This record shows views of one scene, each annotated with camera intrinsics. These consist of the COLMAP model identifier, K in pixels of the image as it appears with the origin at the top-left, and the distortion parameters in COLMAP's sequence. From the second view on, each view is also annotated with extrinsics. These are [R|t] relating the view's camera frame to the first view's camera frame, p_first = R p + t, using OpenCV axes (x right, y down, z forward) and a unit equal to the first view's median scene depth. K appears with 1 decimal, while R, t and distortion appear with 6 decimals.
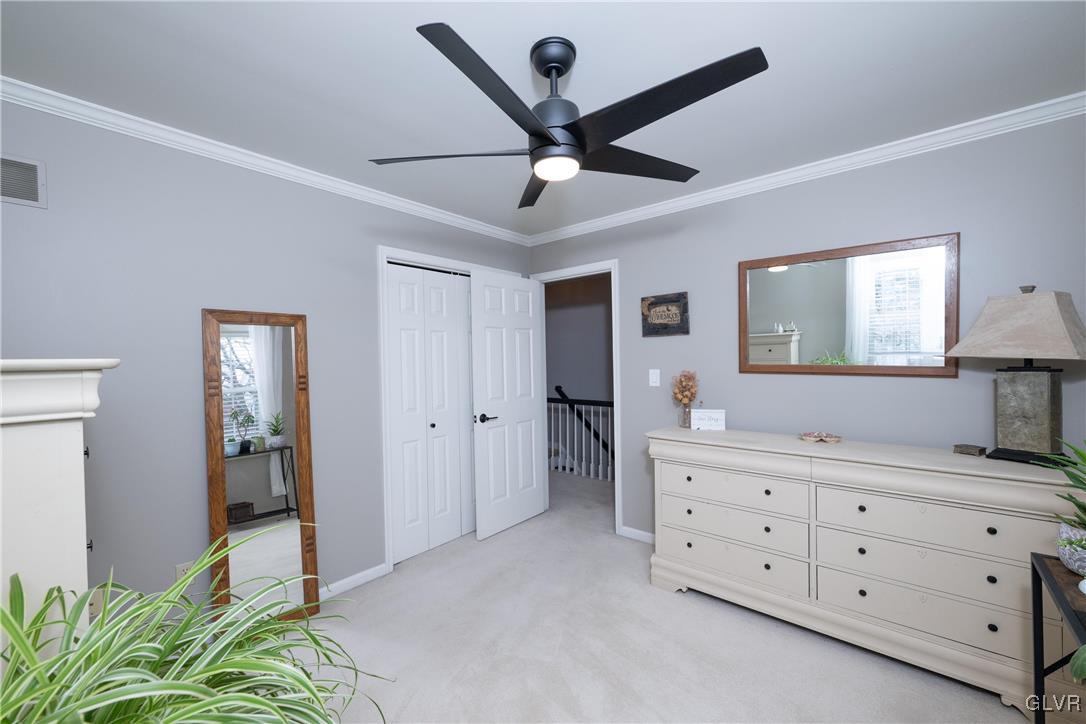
lens RADIAL K [[427.9, 0, 543.0], [0, 427.9, 362.0], [0, 0, 1]] dist [-0.000245, -0.000052]
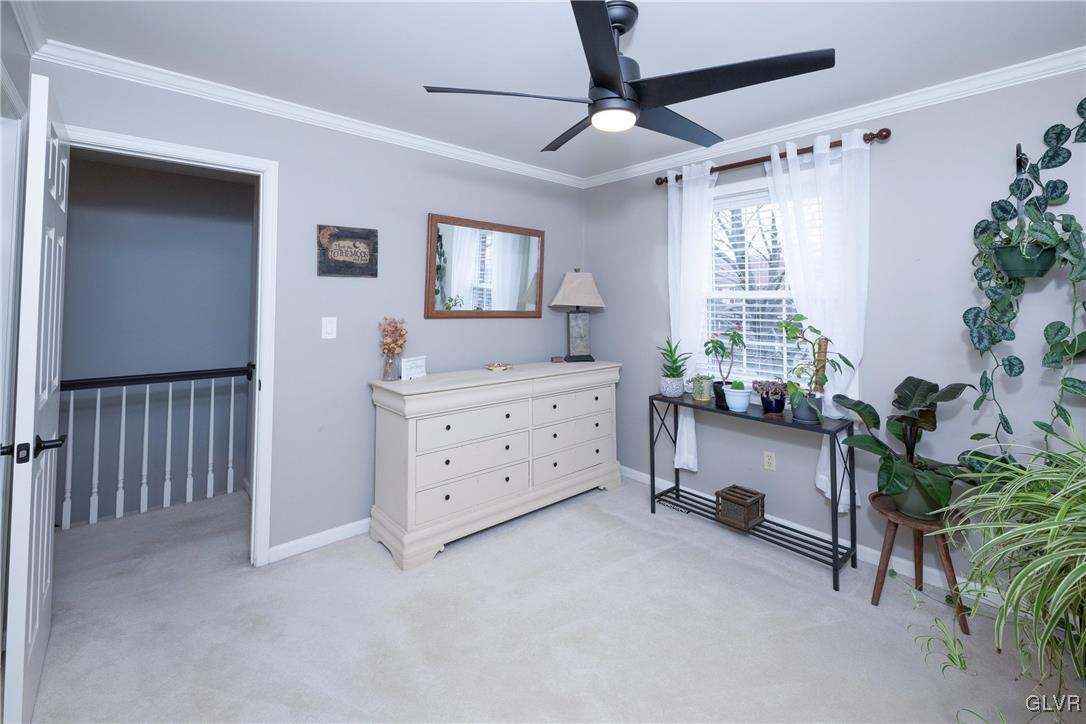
lens RADIAL K [[433.9, 0, 547.9], [0, 433.9, 288.6], [0, 0, 1]] dist [-0.019740, 0.000054]
pose [[0.193284, 0.056993, 0.979486, -0.500503], [0.012208, 0.998094, -0.060485, 0.019279], [-0.981067, 0.023649, 0.192220, 0.499104]]
